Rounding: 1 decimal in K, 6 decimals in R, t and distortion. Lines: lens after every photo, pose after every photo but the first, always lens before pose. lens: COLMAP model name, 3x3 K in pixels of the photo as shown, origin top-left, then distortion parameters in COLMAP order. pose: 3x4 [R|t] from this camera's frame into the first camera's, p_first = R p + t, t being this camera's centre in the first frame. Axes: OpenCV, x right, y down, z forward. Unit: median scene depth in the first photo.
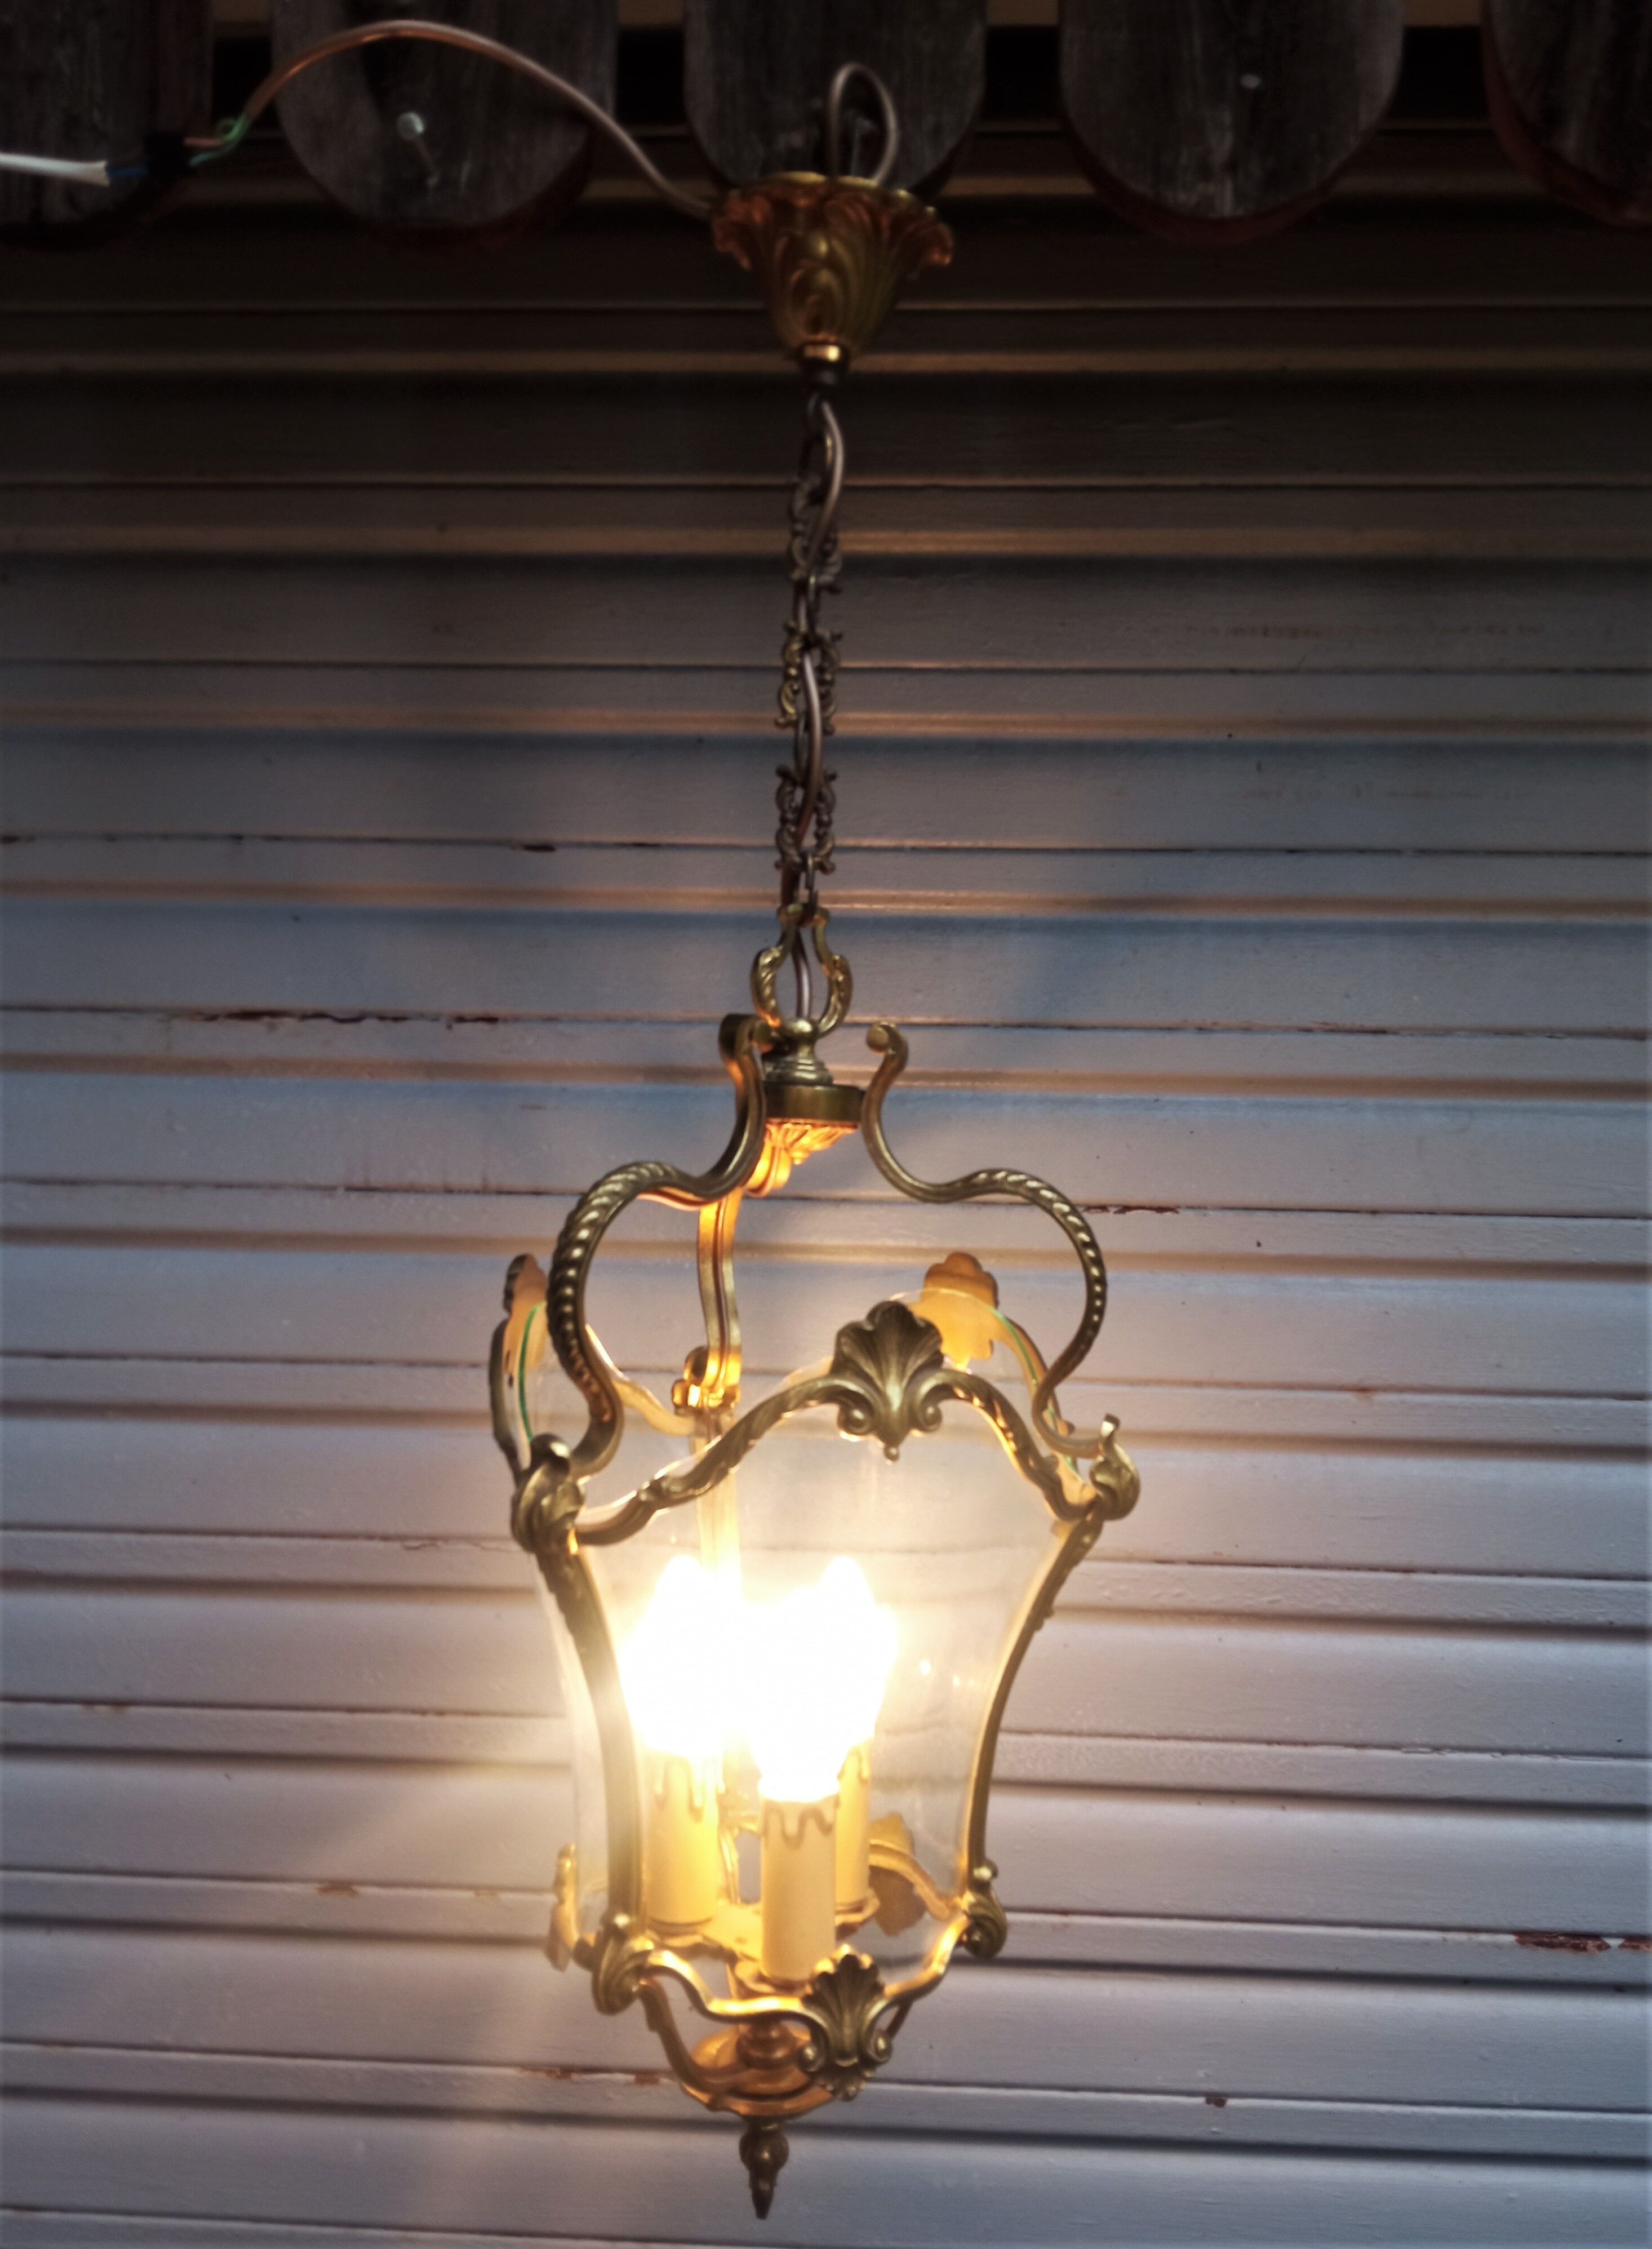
lens RADIAL K [[1899.2, 0, 874.6], [0, 1899.2, 1142.2], [0, 0, 1]] dist [0.080860, -0.147894]
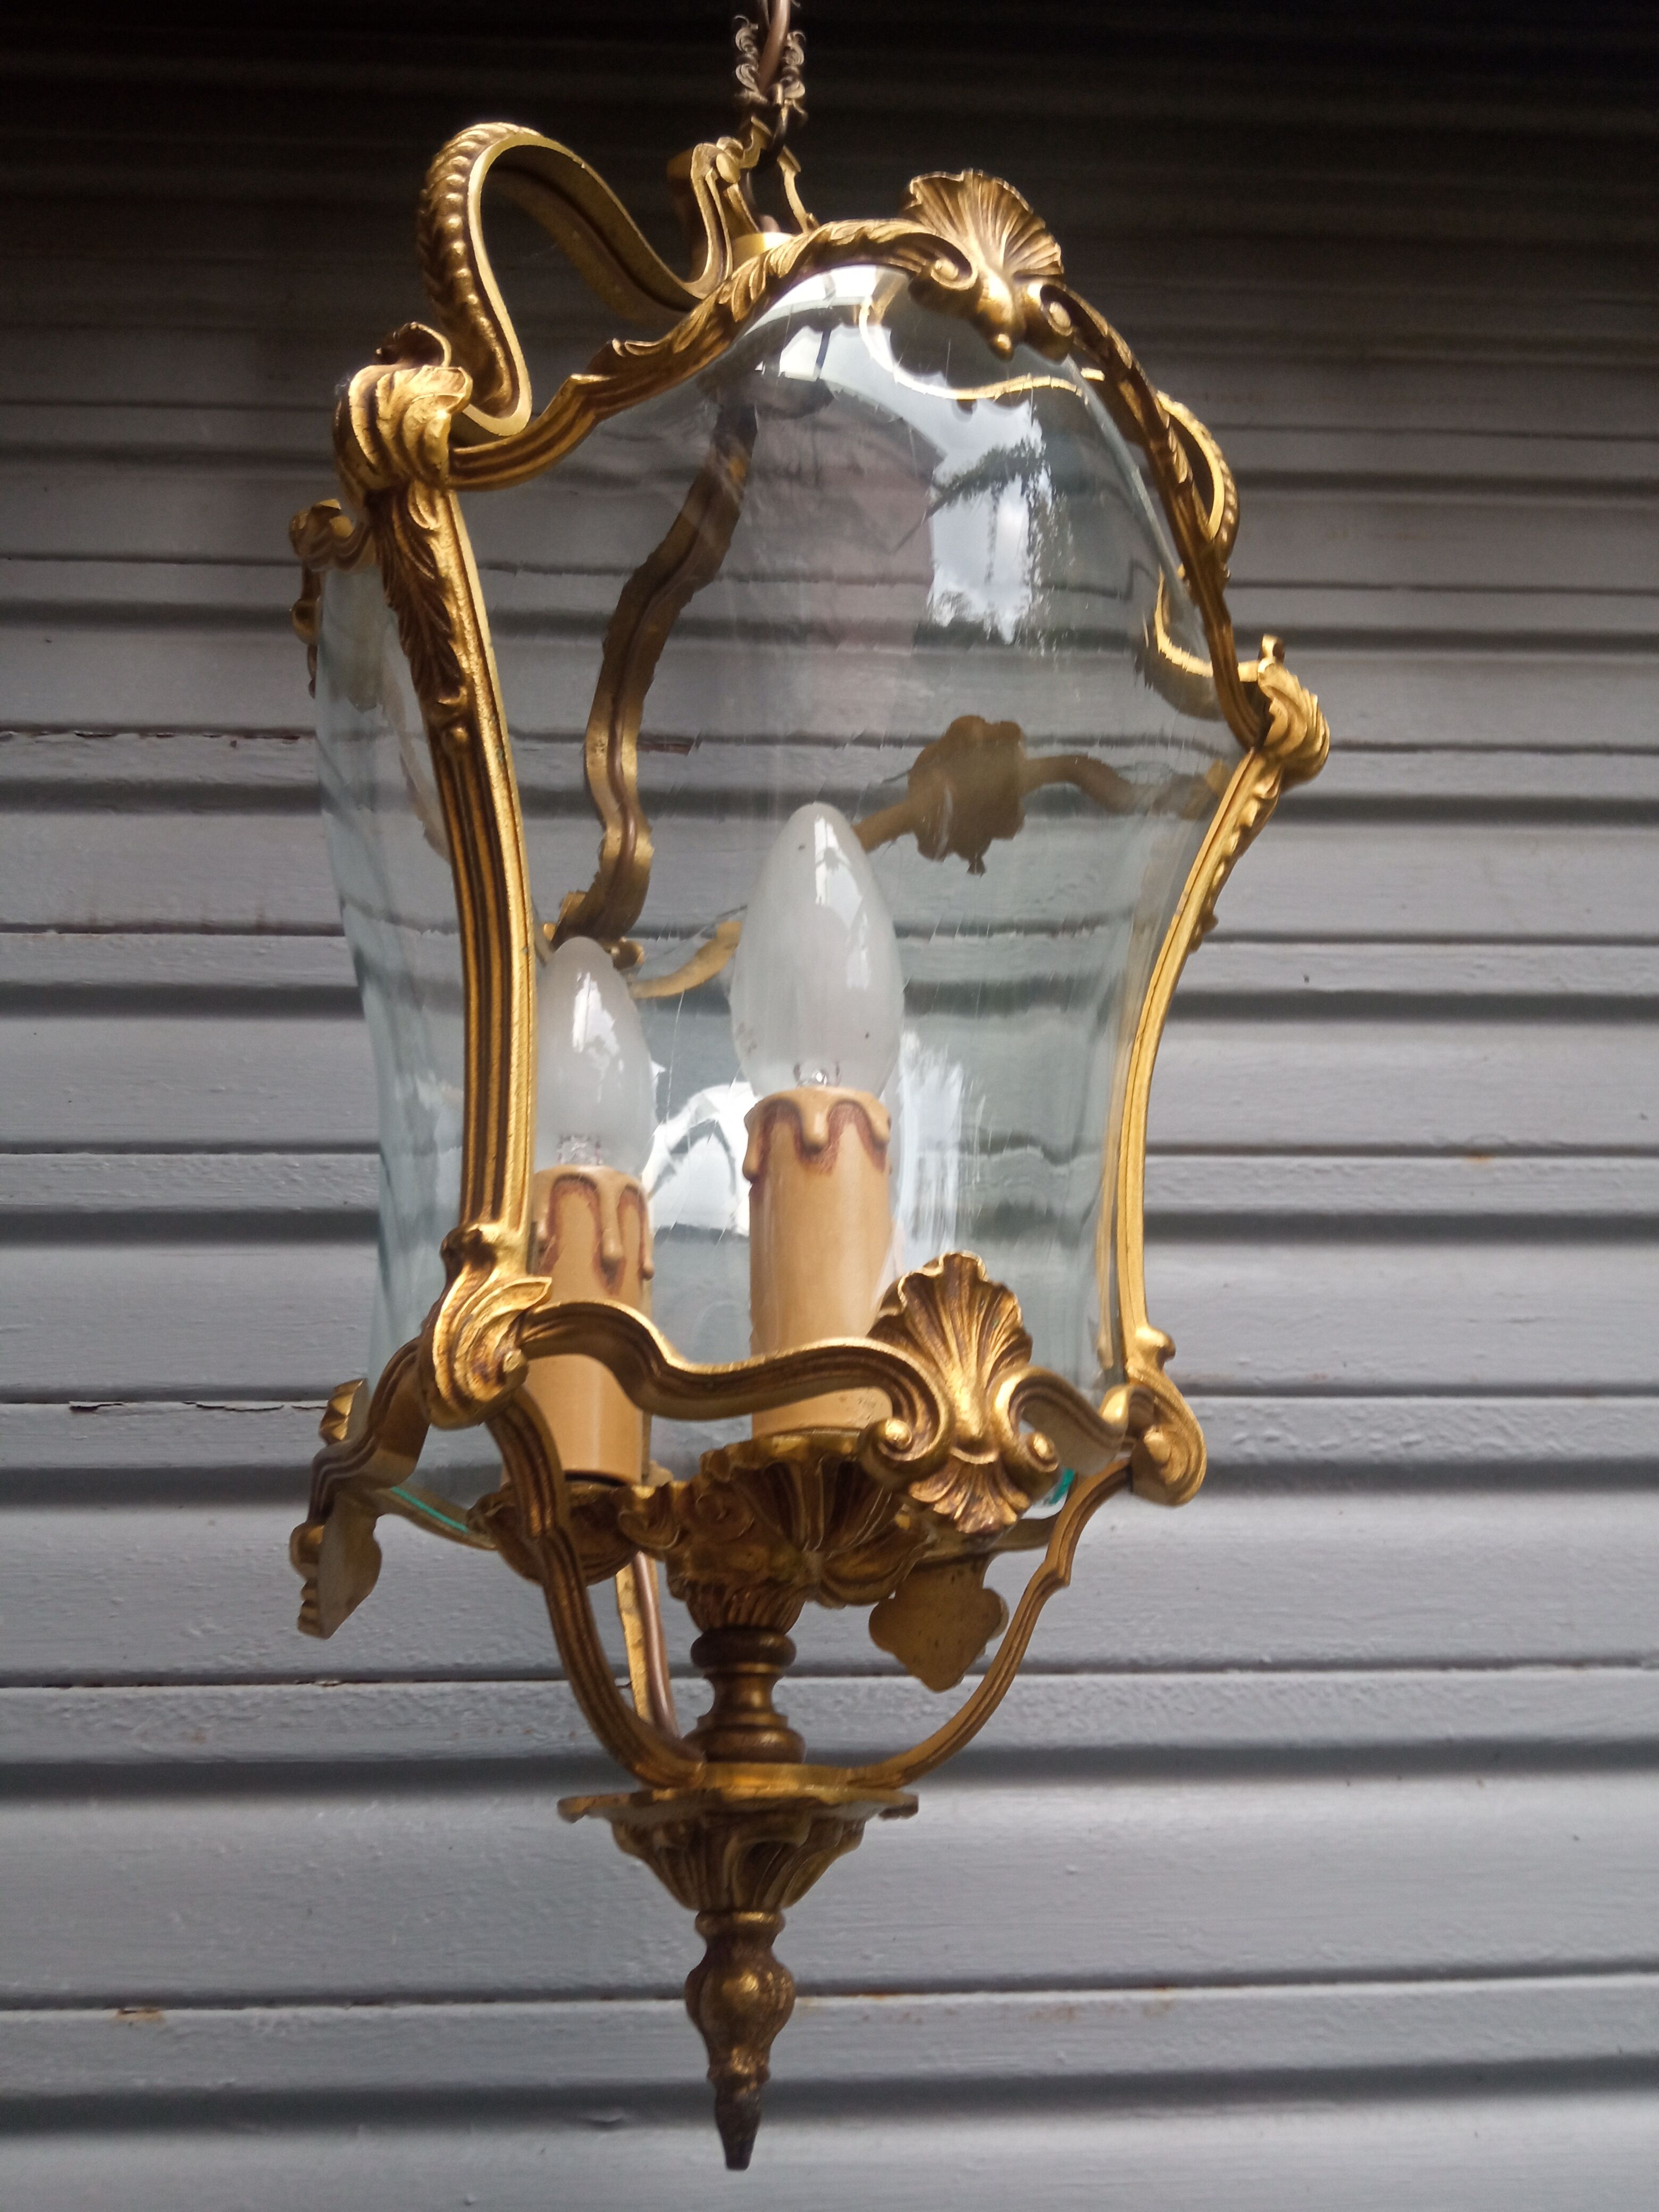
lens RADIAL K [[1814.7, 0, 821.1], [0, 1814.7, 1088.2], [0, 0, 1]] dist [0.076006, -0.153236]
pose [[0.993615, 0.014352, 0.111911, -0.070508], [0.038281, 0.890158, -0.454040, 0.414635], [-0.106135, 0.455425, 0.883925, 0.399906]]
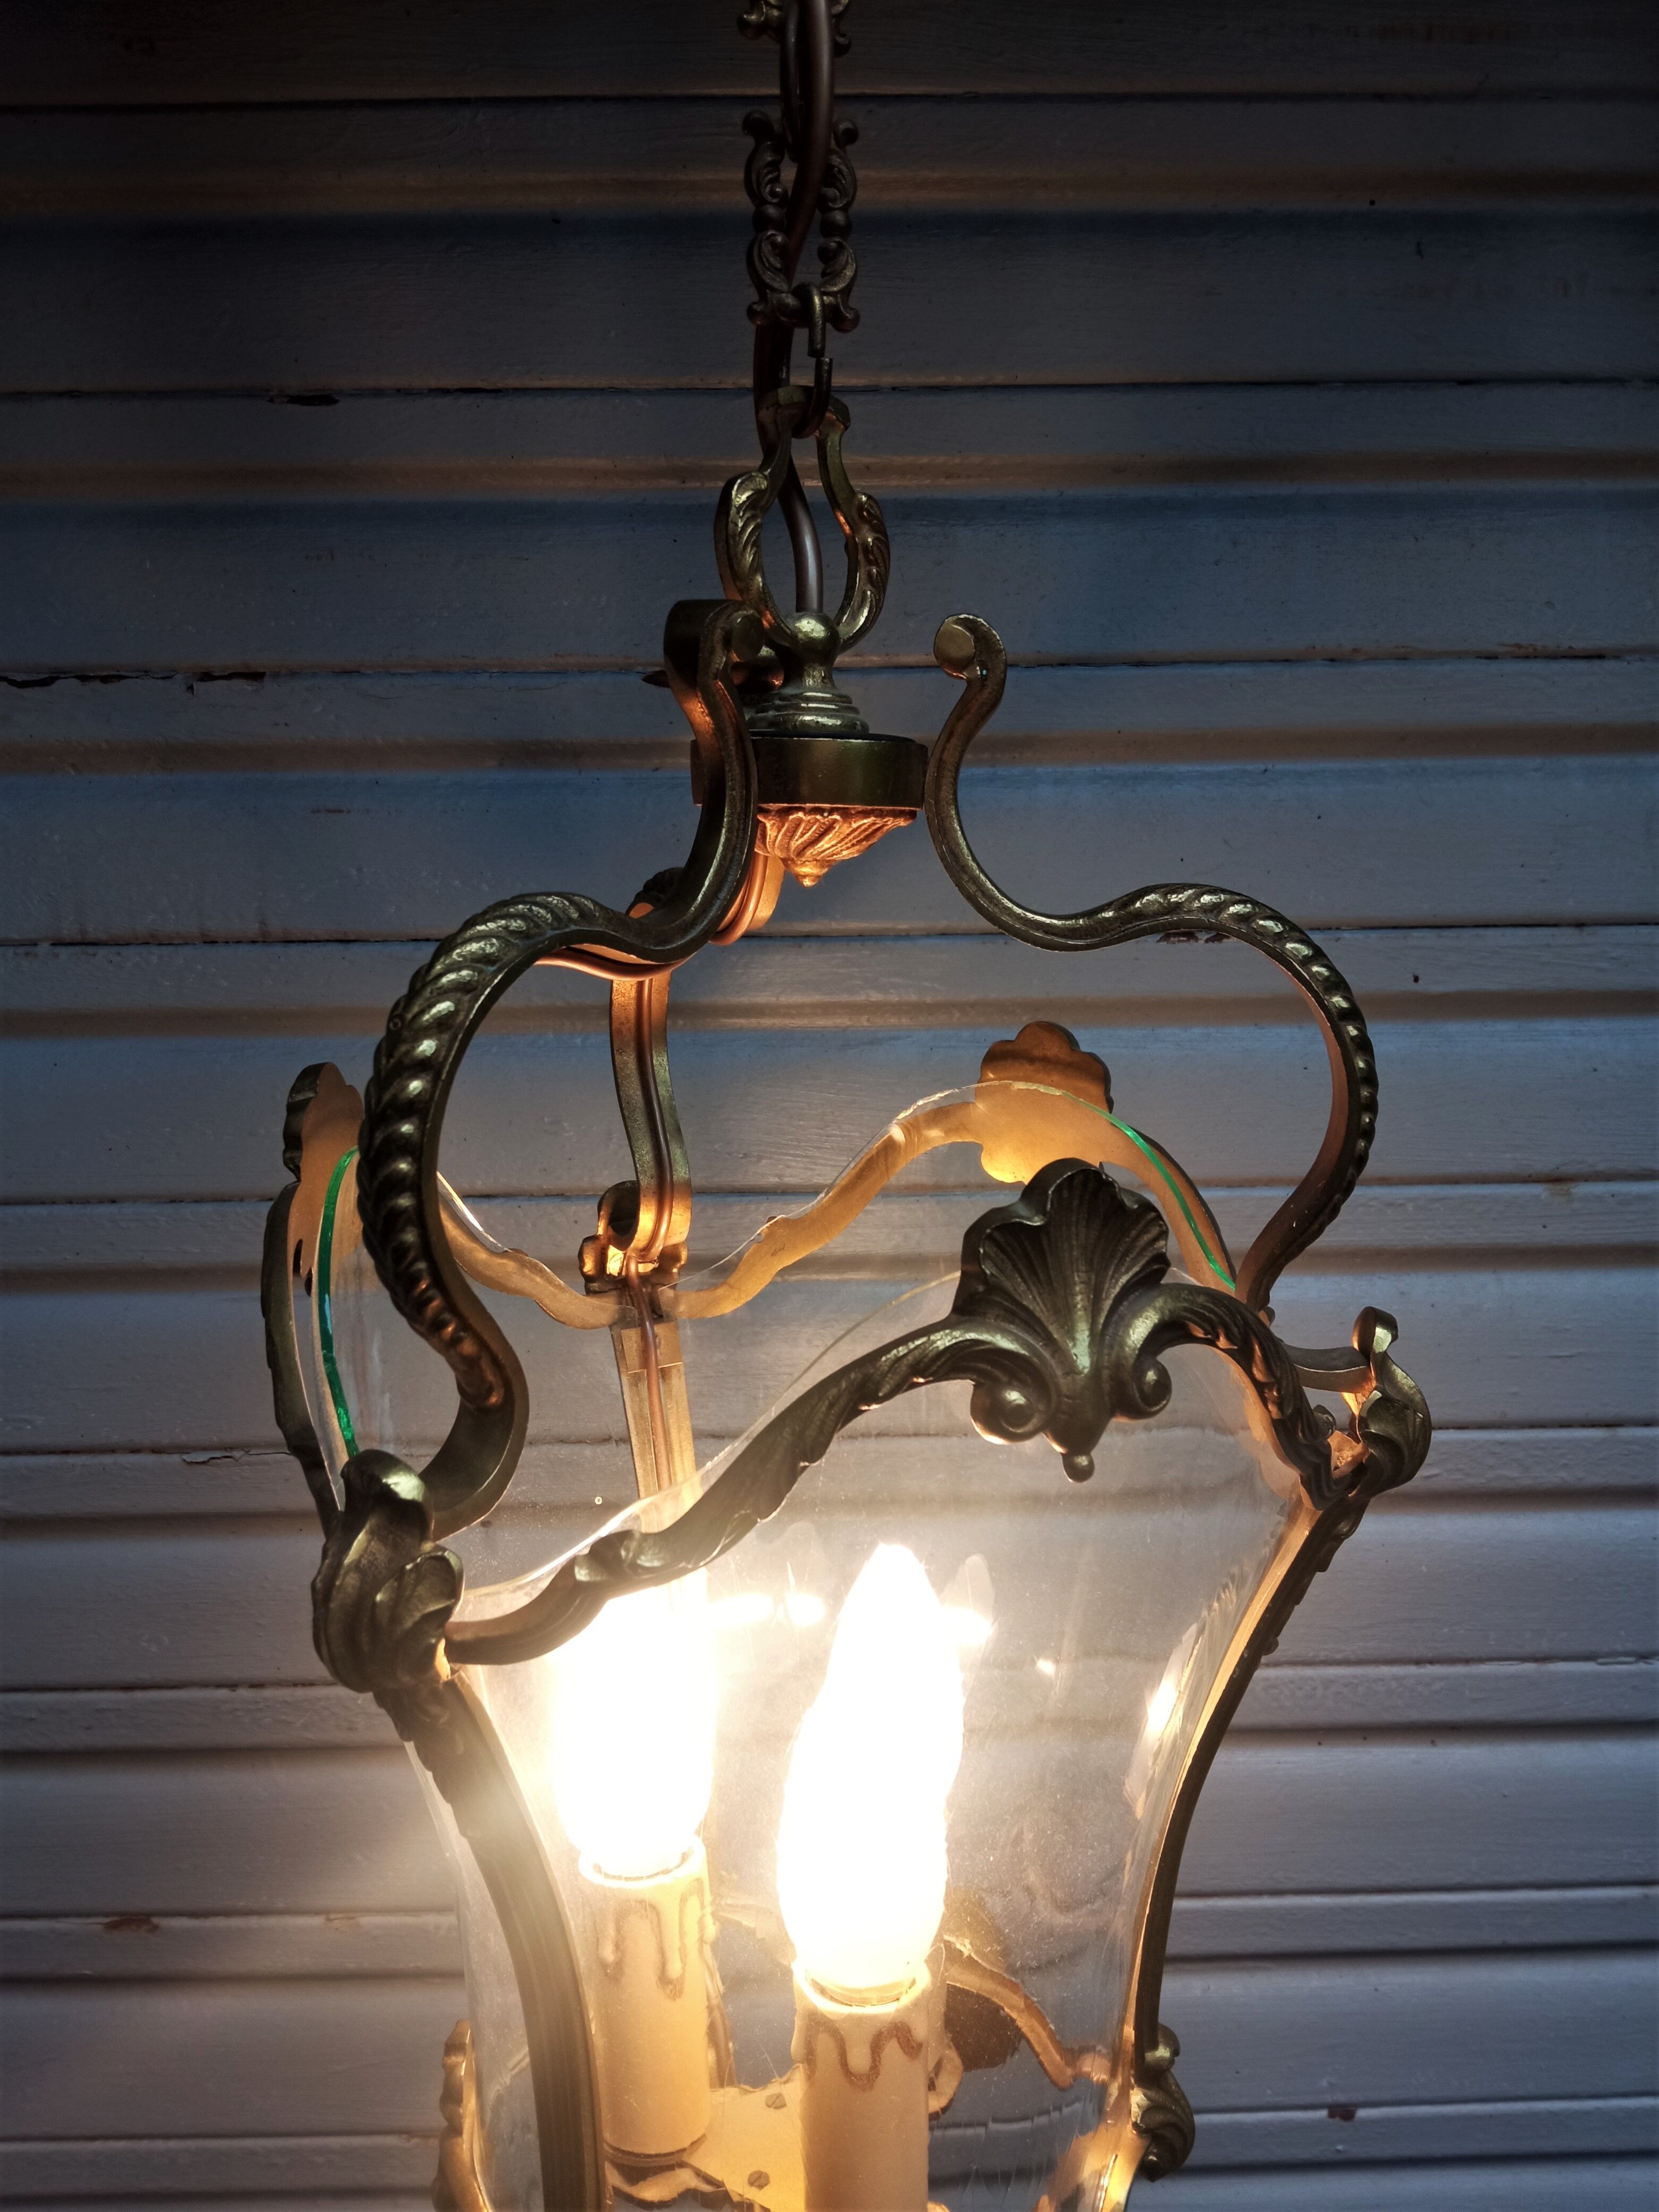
lens RADIAL K [[1814.7, 0, 821.1], [0, 1814.7, 1088.2], [0, 0, 1]] dist [0.076006, -0.153236]
pose [[0.997026, -0.041573, 0.064893, -0.056191], [0.033006, 0.991237, 0.127908, 0.001750], [-0.069642, -0.125386, 0.989661, 0.359700]]
